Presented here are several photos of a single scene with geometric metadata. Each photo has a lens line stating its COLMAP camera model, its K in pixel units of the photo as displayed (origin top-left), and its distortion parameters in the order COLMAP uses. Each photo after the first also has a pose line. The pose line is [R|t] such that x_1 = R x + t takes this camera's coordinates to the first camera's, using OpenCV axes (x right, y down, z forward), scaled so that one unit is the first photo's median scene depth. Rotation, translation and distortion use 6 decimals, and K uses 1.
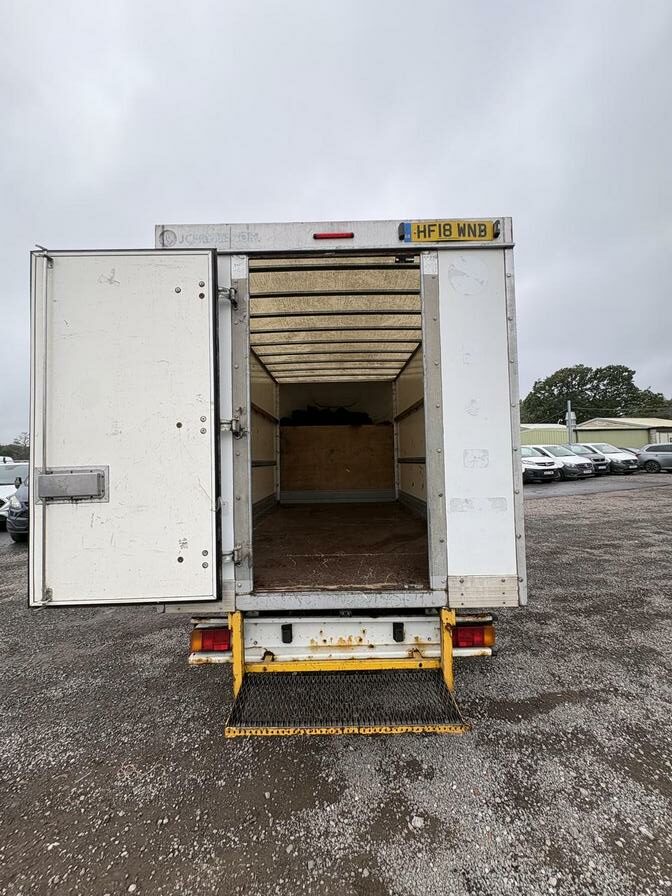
lens RADIAL K [[357.8, 0, 333.2], [0, 357.8, 448.9], [0, 0, 1]] dist [-0.000105, 0.000842]
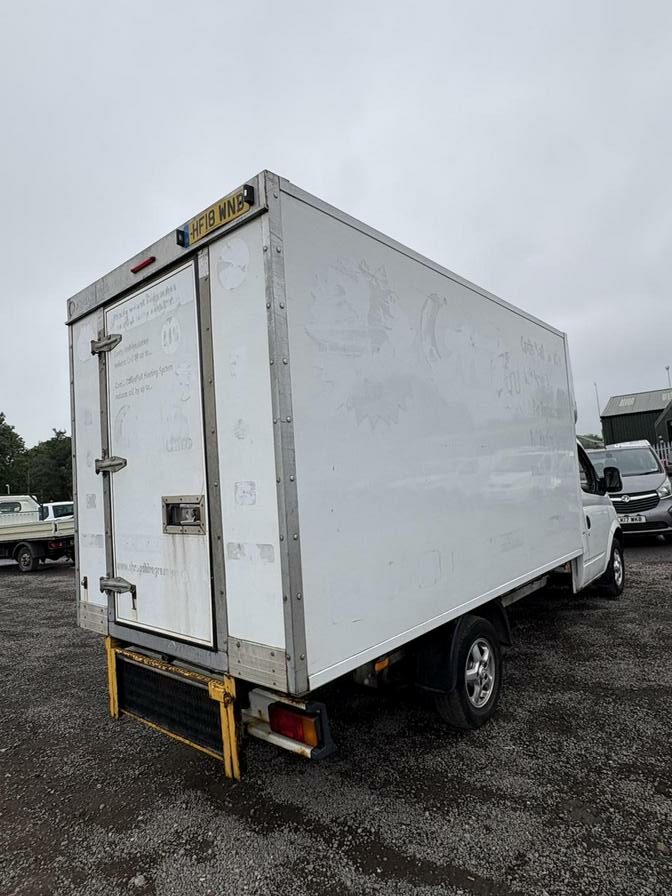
lens RADIAL K [[515.8, 0, 333.3], [0, 515.8, 450.0], [0, 0, 1]] dist [0.002613, -0.000474]
pose [[0.758312, -0.065938, -0.648548, 1.268565], [0.069652, 0.997372, -0.019963, -0.031955], [0.648160, -0.030035, 0.760912, 0.254693]]
